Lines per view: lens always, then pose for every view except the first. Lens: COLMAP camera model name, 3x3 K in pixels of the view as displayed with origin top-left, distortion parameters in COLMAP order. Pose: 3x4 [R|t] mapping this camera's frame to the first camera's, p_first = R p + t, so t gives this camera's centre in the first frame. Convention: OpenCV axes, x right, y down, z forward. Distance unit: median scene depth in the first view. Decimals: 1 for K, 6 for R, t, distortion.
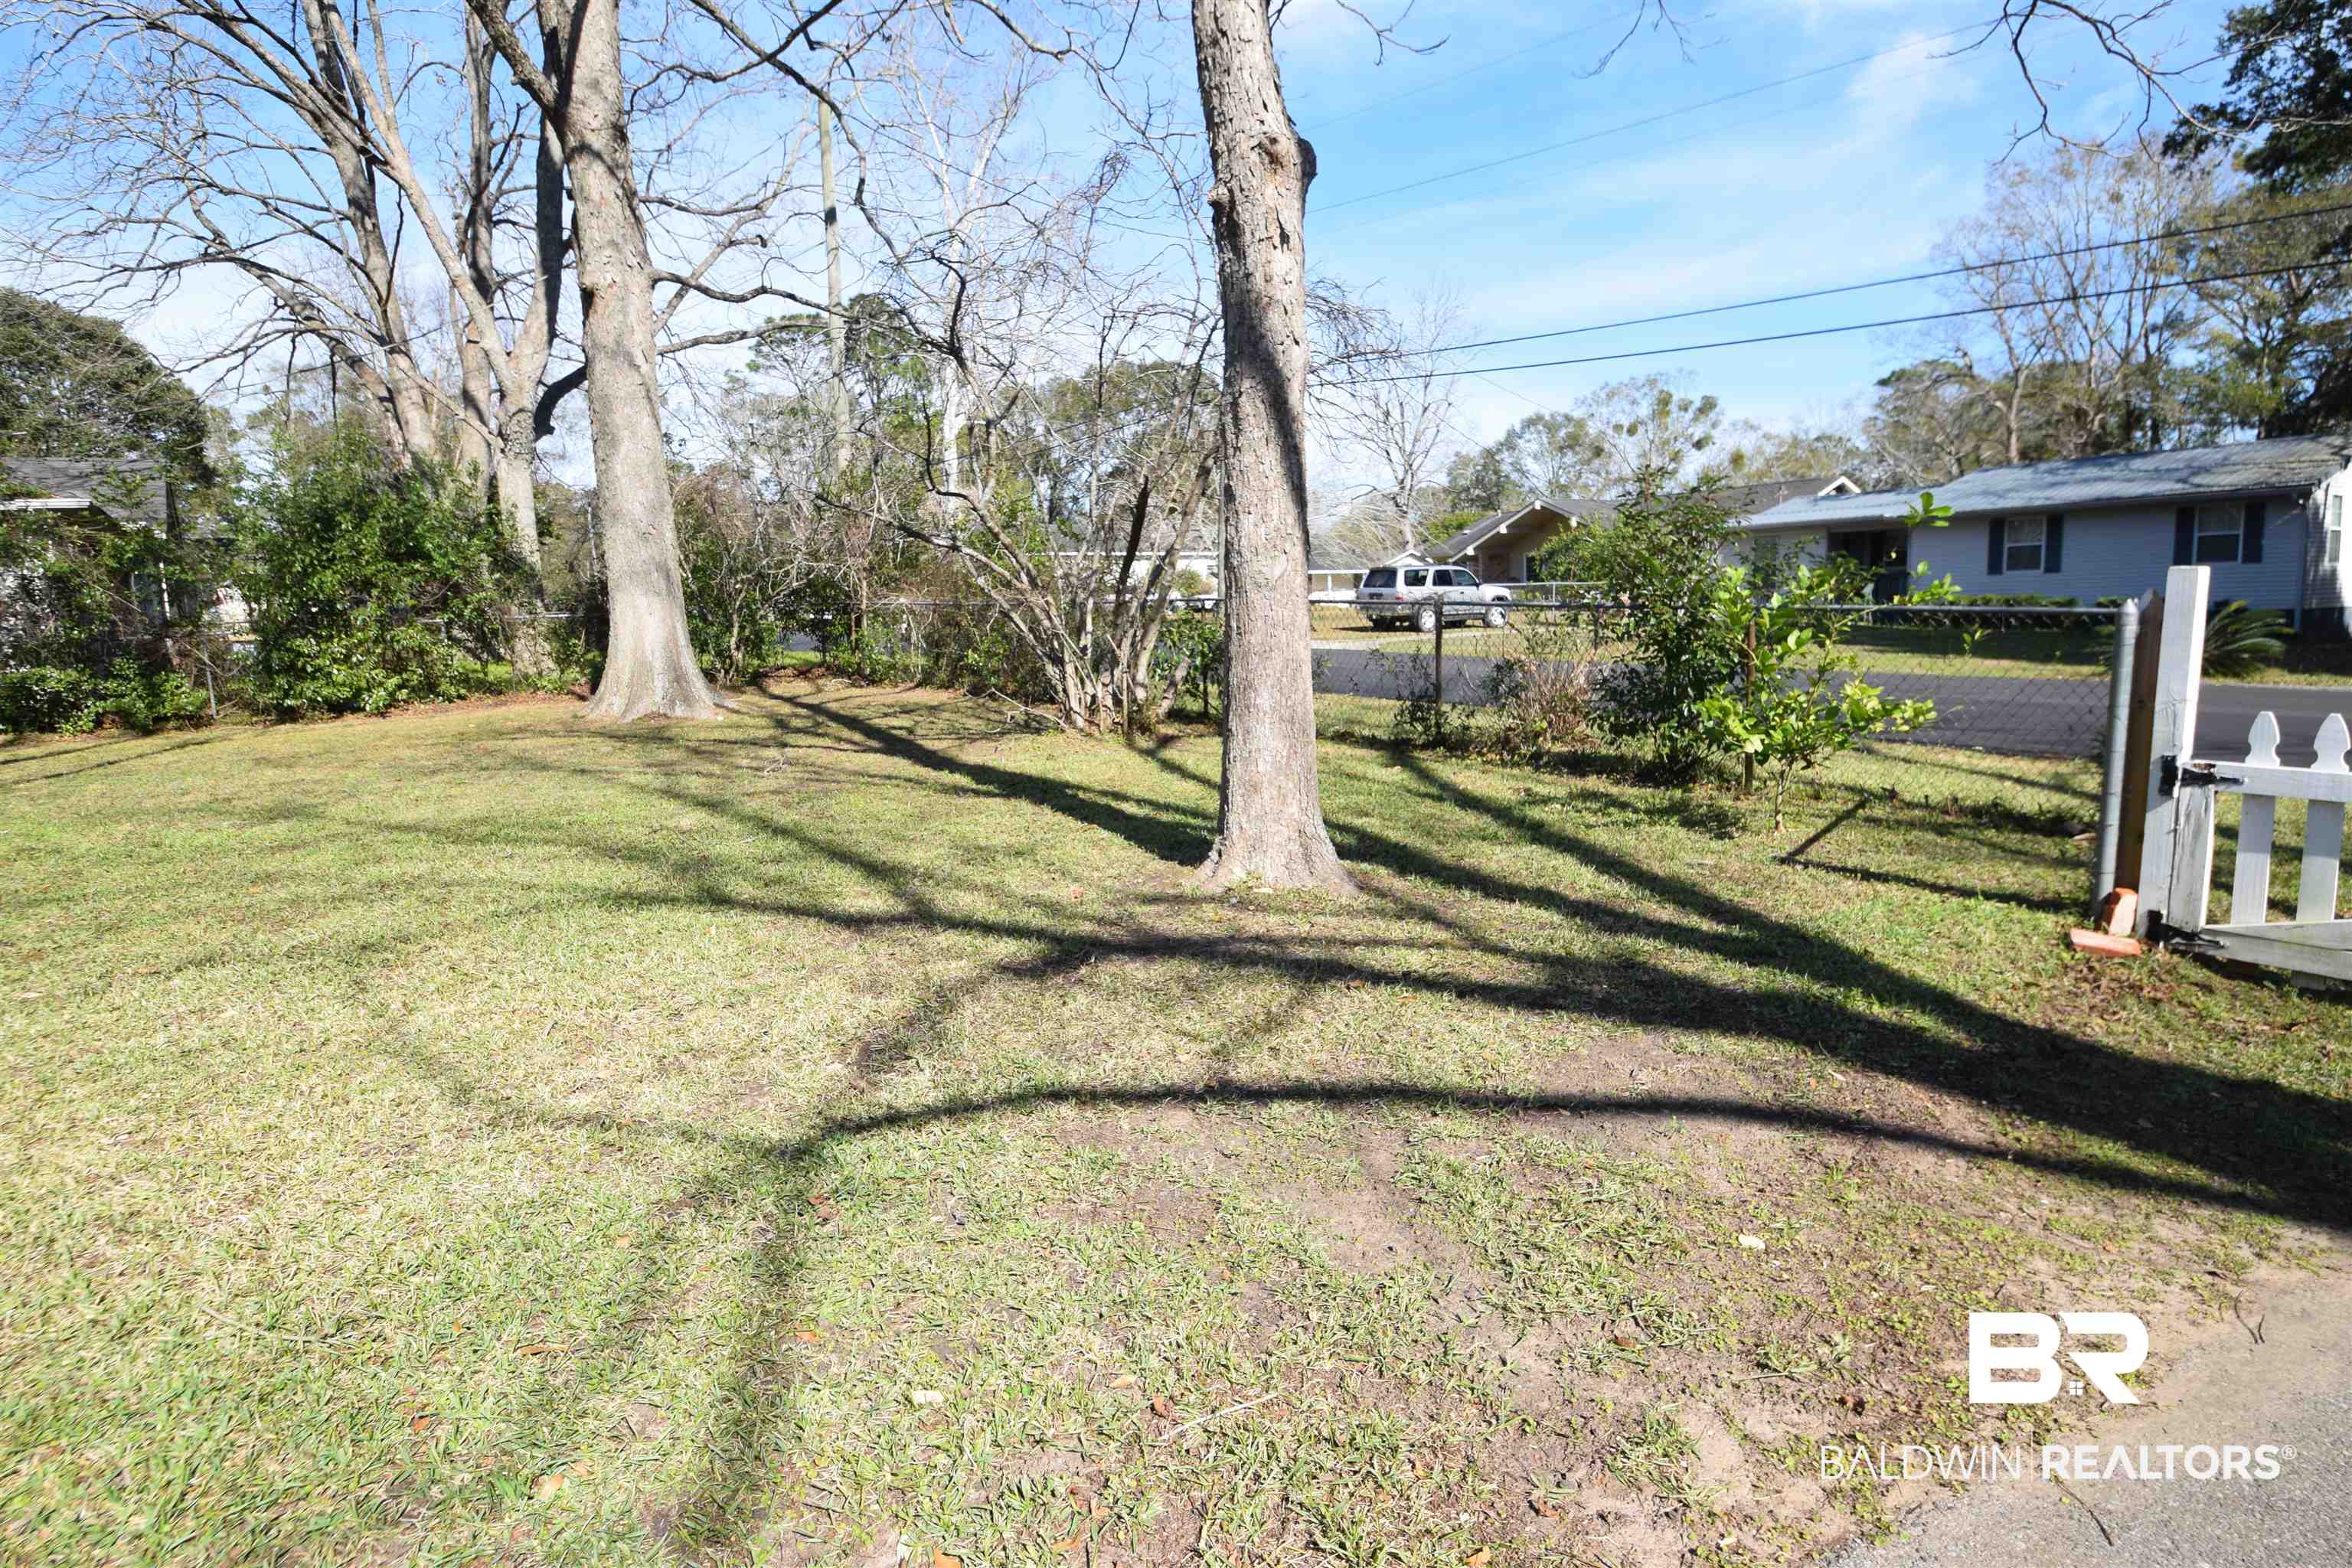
lens RADIAL K [[1335.4, 0, 1183.3], [0, 1335.4, 800.3], [0, 0, 1]] dist [-0.012446, -0.012773]
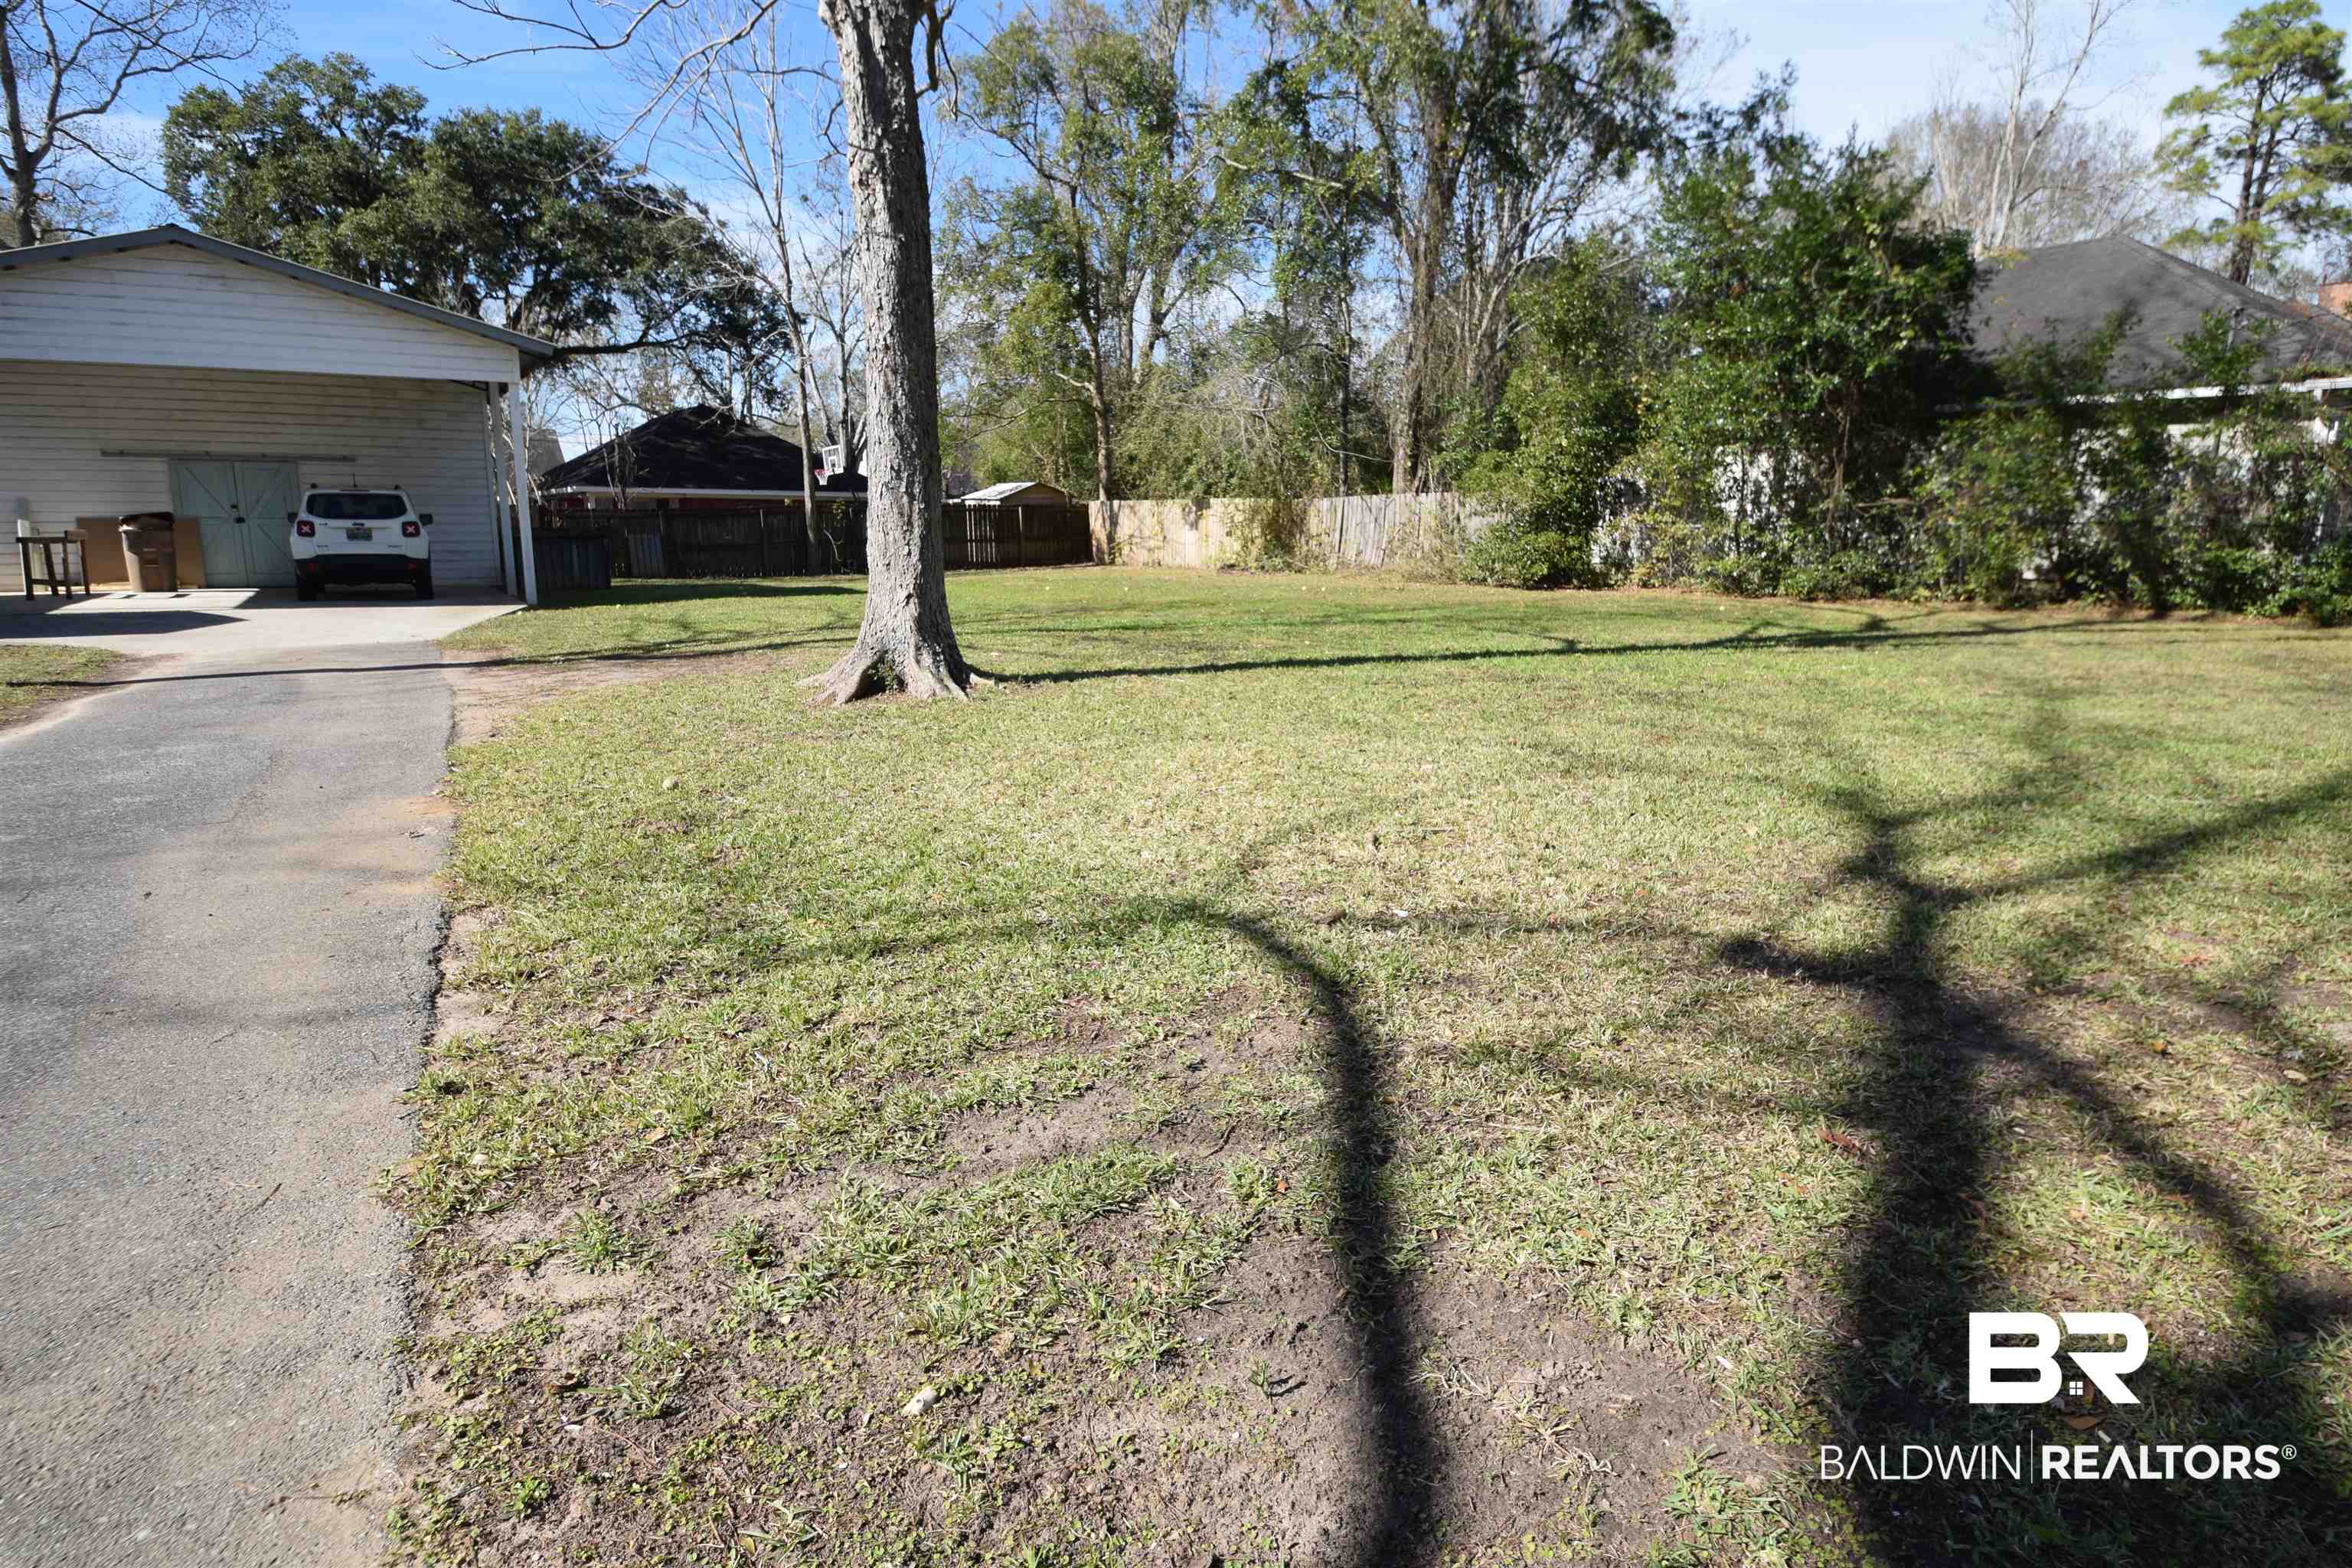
lens RADIAL K [[1335.4, 0, 1186.8], [0, 1335.4, 805.1], [0, 0, 1]] dist [-0.012446, -0.012773]
pose [[-0.008315, 0.235557, -0.971825, 0.202795], [-0.150605, 0.960478, 0.234095, -0.028625], [0.988559, 0.148309, 0.027490, 0.213141]]
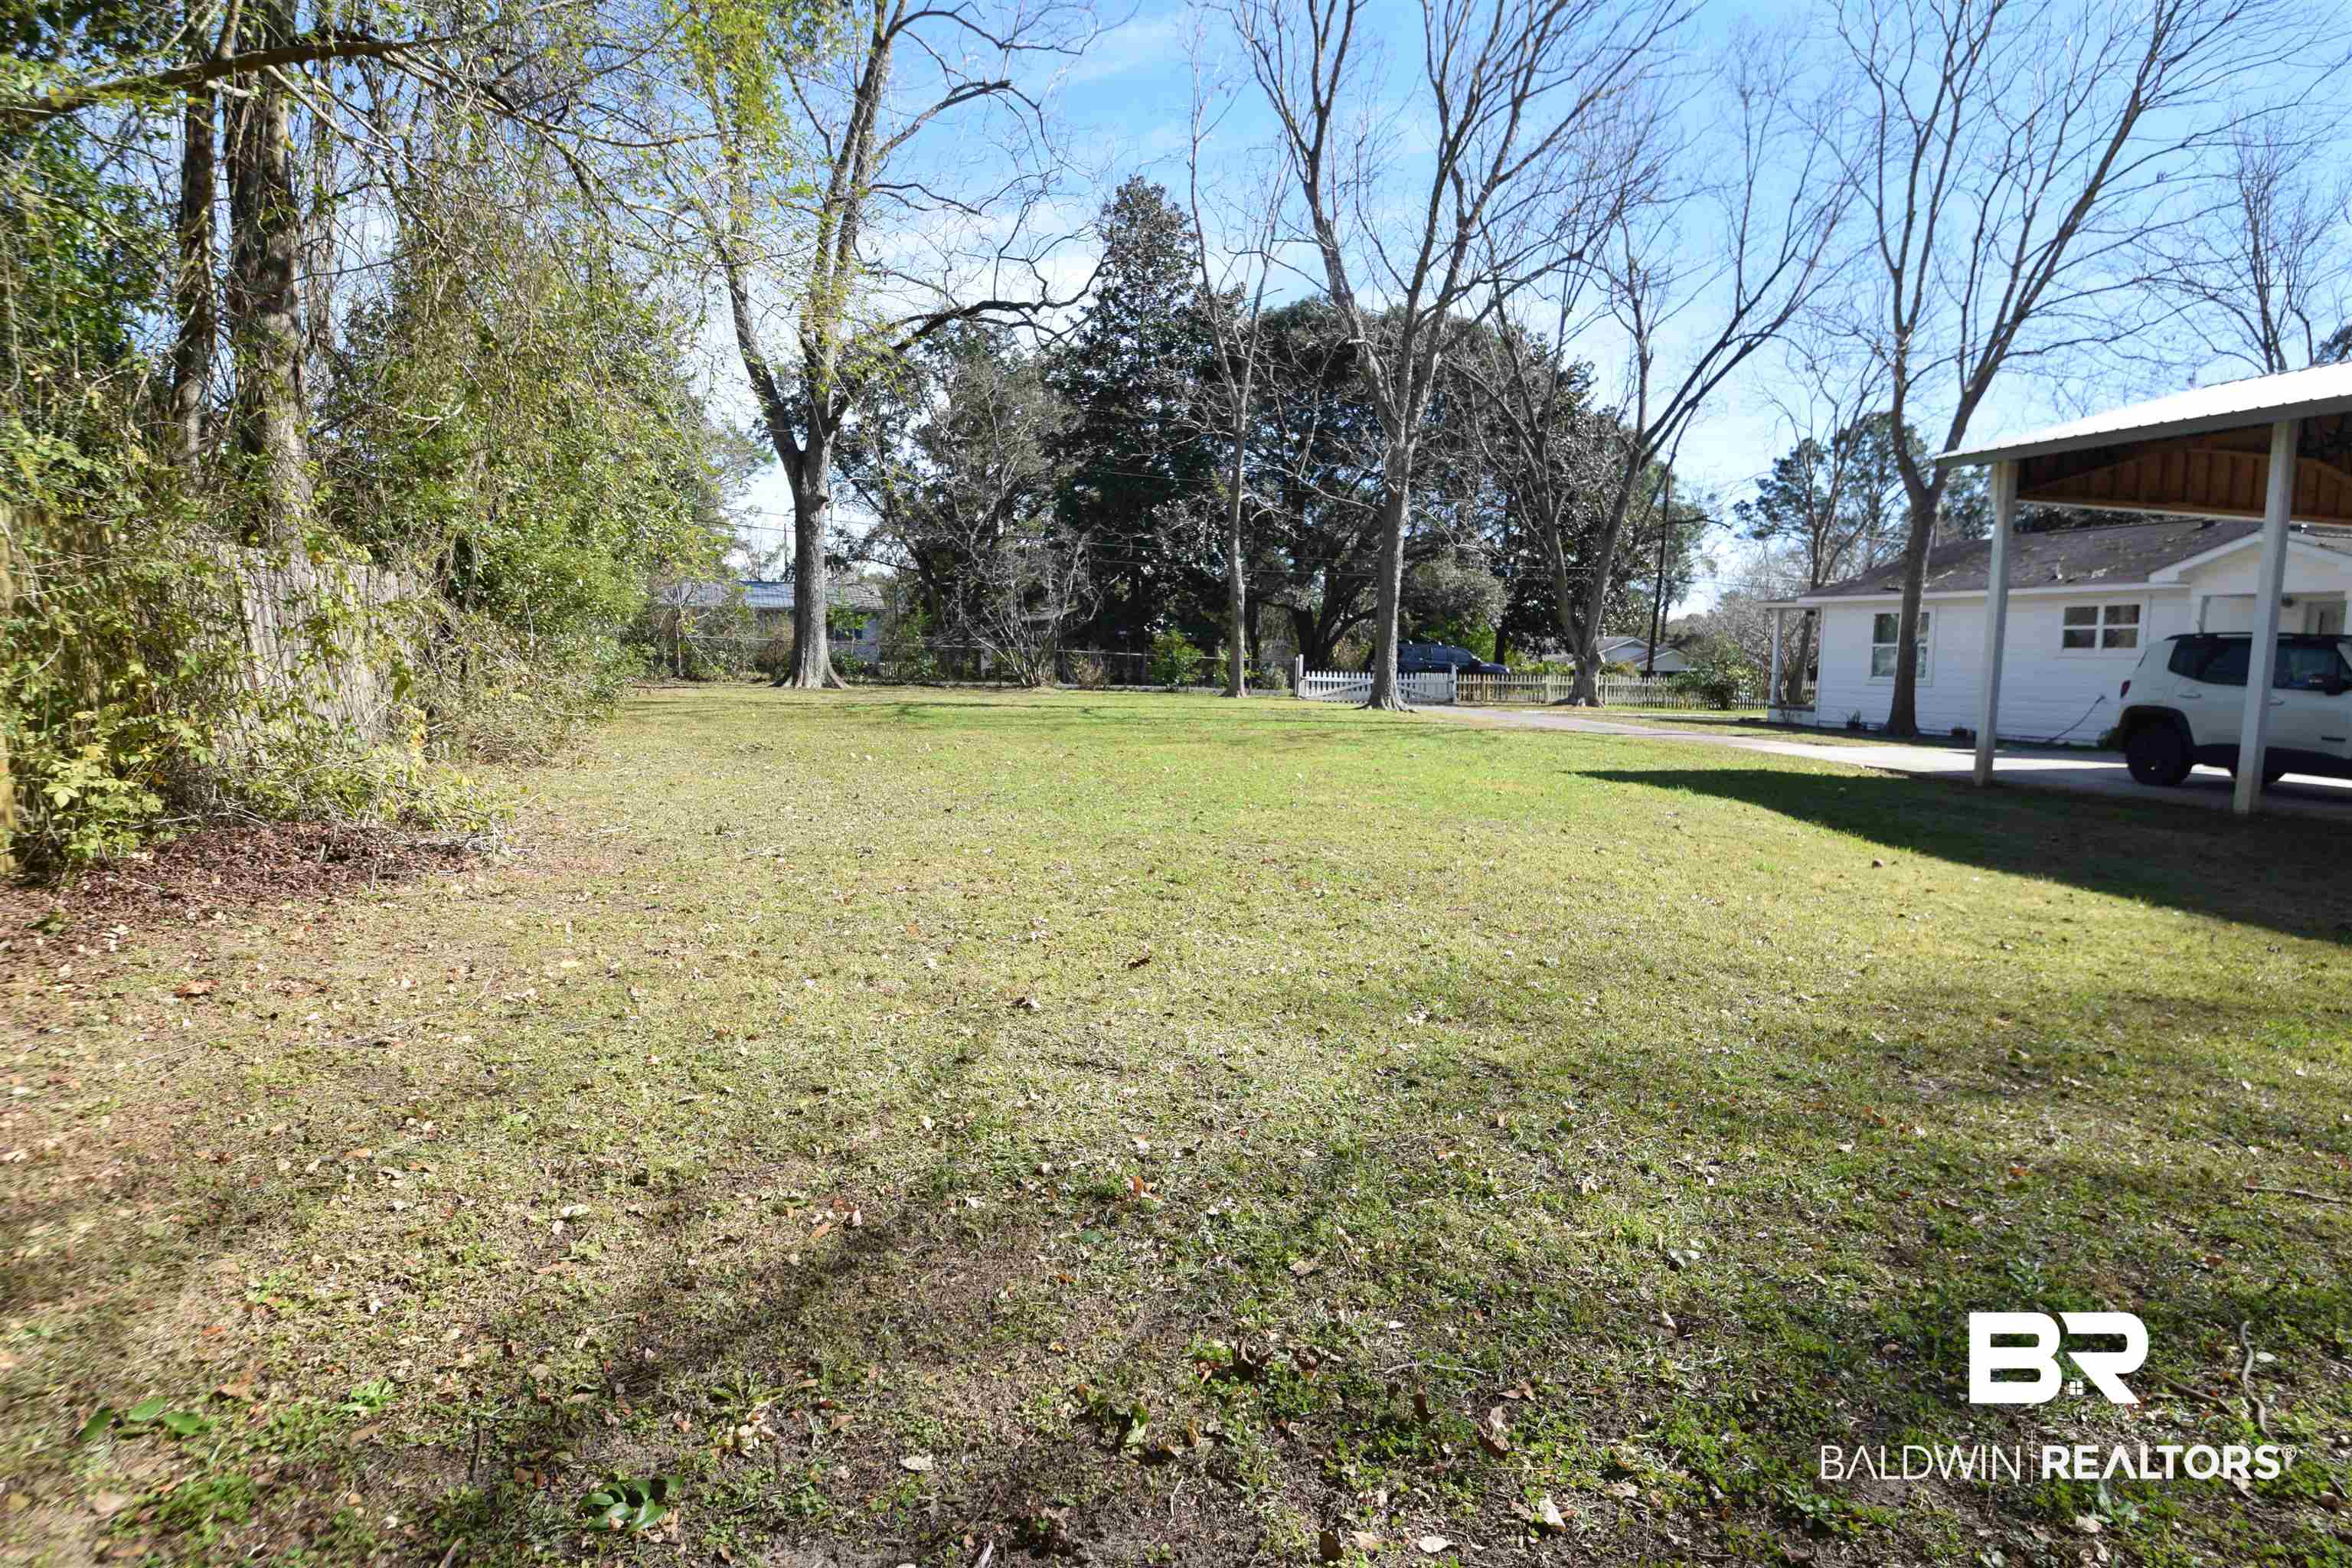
lens RADIAL K [[1335.4, 0, 1201.8], [0, 1335.4, 804.1], [0, 0, 1]] dist [-0.012446, -0.012773]
pose [[0.238010, -0.069918, 0.968743, -2.574081], [0.112474, 0.992680, 0.044012, 0.108803], [-0.964728, 0.098483, 0.244132, -0.135573]]
